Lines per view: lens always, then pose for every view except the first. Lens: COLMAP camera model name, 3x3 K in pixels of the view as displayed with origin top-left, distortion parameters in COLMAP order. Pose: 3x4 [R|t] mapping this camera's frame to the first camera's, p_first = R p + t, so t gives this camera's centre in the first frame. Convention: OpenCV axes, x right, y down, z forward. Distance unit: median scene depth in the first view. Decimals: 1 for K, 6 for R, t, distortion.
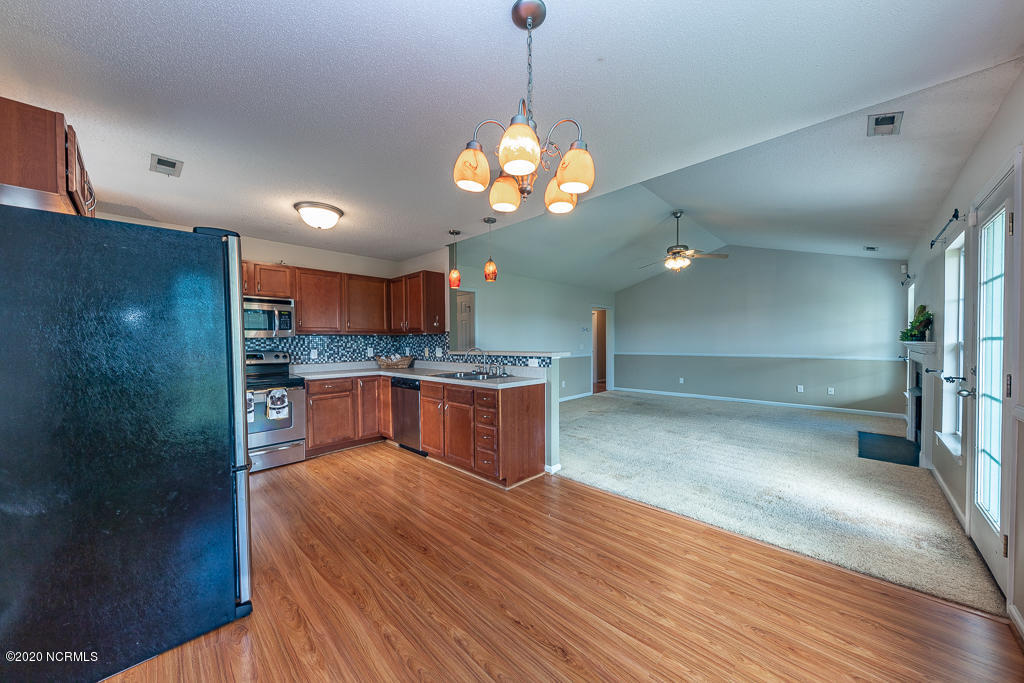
lens RADIAL K [[358.4, 0, 502.5], [0, 358.4, 341.9], [0, 0, 1]] dist [0.000274, 0.000027]
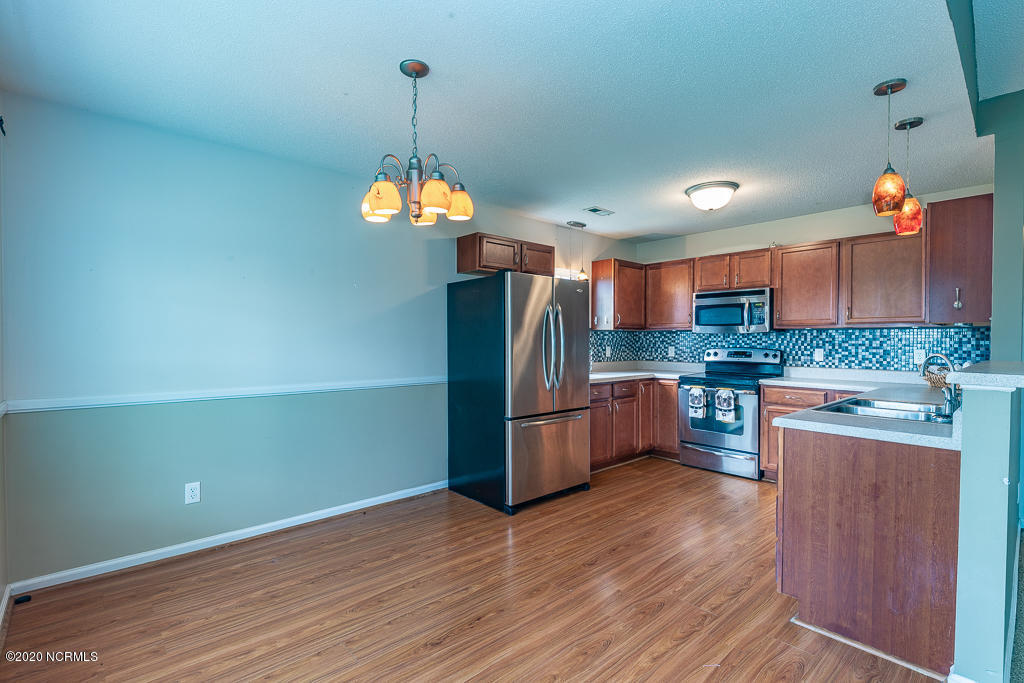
lens RADIAL K [[461.4, 0, 512.0], [0, 461.4, 341.5], [0, 0, 1]] dist [0.000245, 0.000136]
pose [[-0.051609, 0.014391, -0.998564, 0.578728], [-0.003499, 0.999887, 0.014590, -0.006948], [0.998661, 0.004247, -0.051553, 0.507490]]
